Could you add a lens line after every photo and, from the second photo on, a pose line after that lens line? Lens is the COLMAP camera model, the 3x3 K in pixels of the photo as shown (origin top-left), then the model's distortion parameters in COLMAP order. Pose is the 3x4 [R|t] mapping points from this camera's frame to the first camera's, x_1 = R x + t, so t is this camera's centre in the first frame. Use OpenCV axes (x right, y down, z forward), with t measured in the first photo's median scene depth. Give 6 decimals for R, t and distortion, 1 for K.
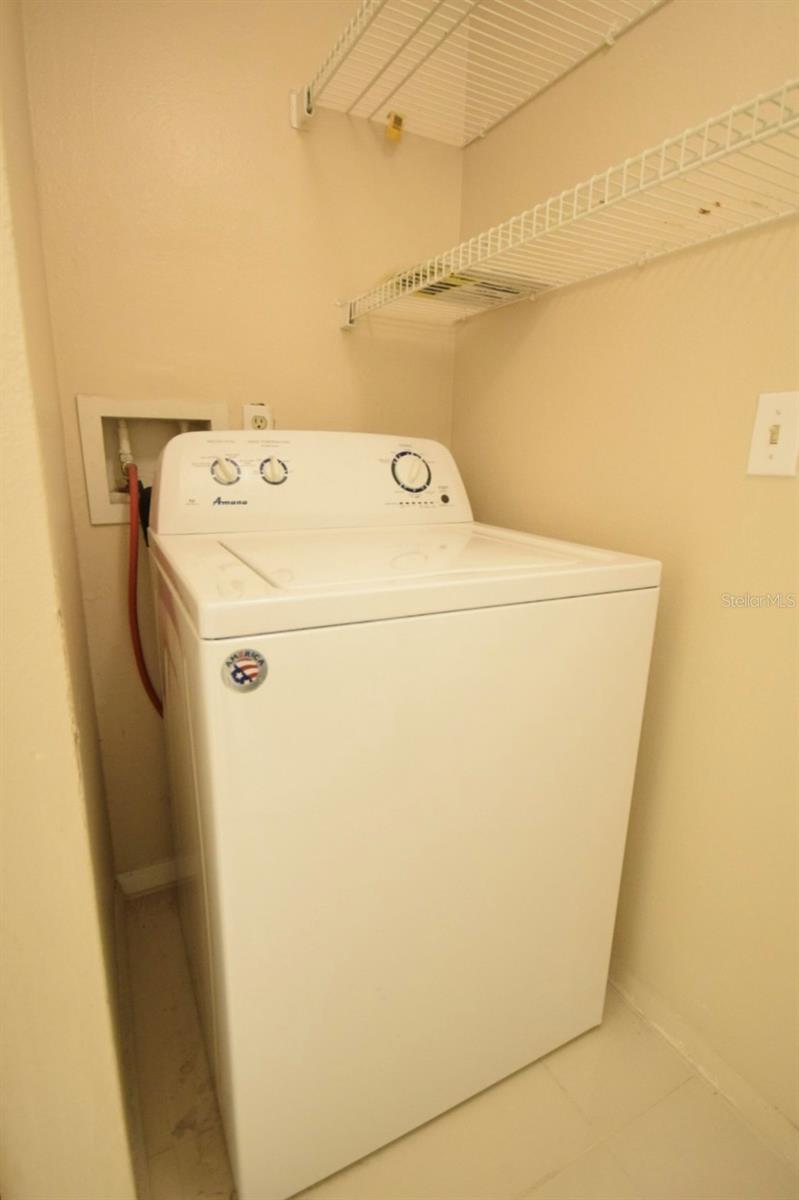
lens RADIAL K [[594.0, 0, 402.0], [0, 594.0, 596.2], [0, 0, 1]] dist [-0.002452, -0.000638]
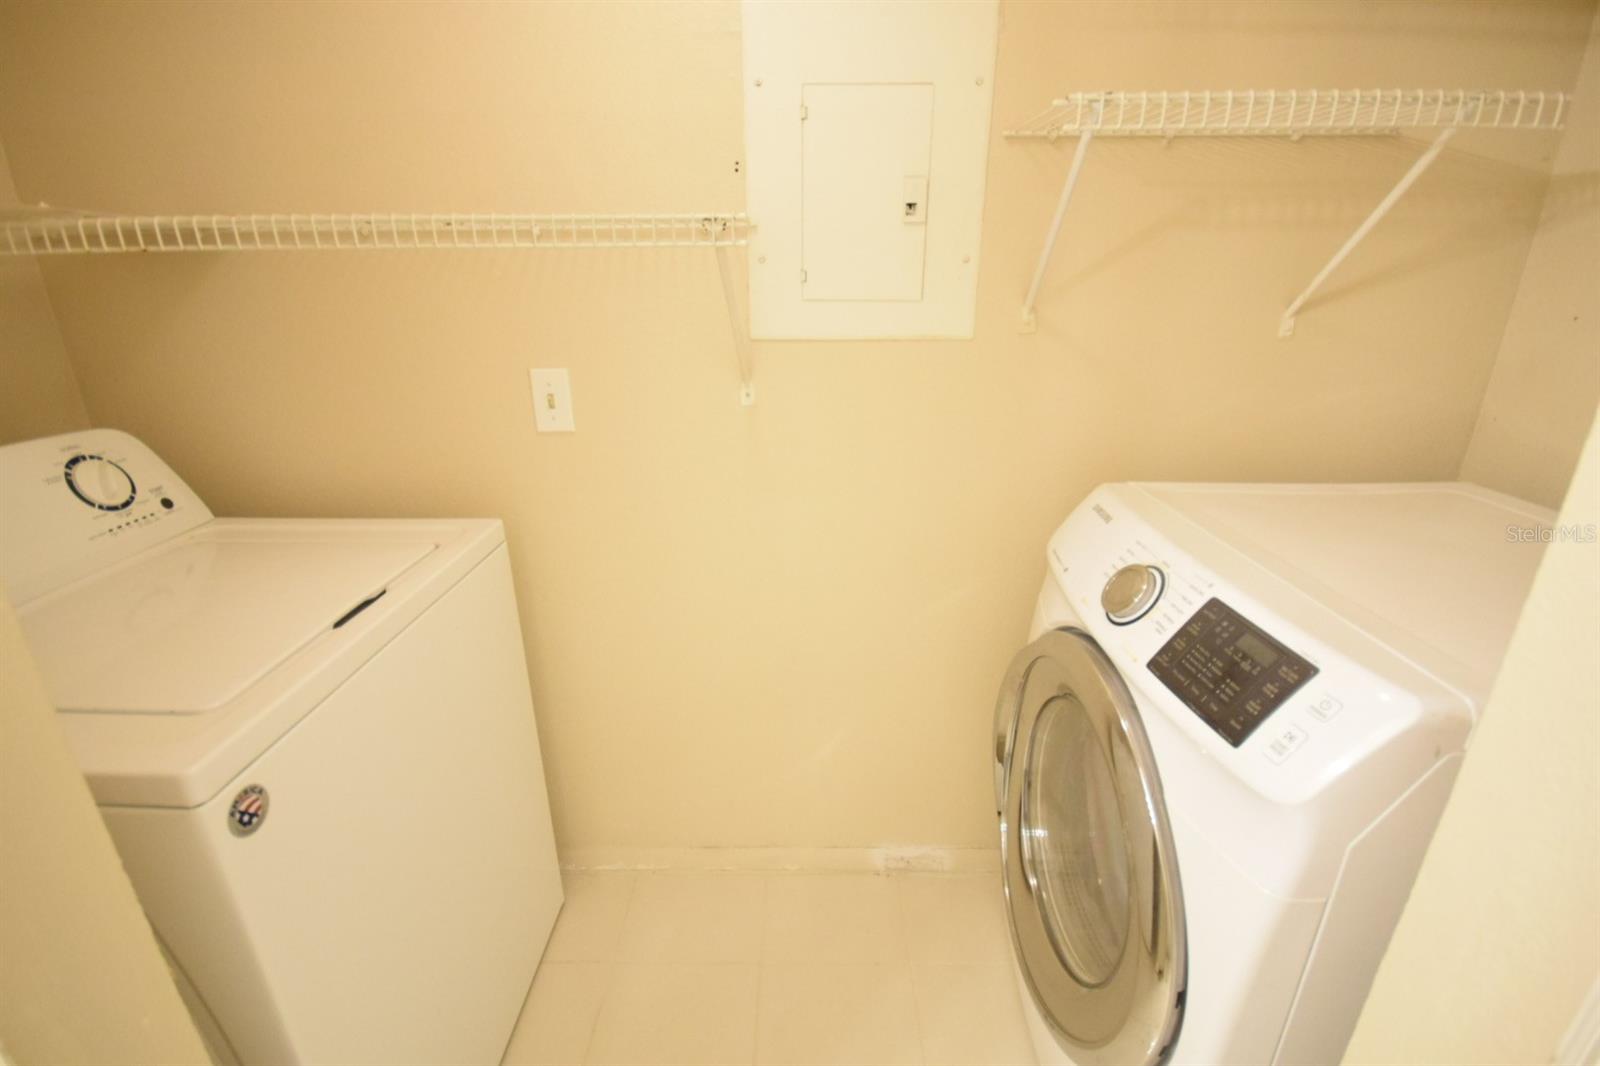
lens RADIAL K [[743.9, 0, 778.3], [0, 743.9, 539.4], [0, 0, 1]] dist [0.000327, -0.006856]
pose [[0.490875, -0.340071, 0.802118, -0.324546], [0.234980, 0.938232, 0.253977, -0.182788], [-0.838943, 0.063811, 0.540465, -0.157103]]
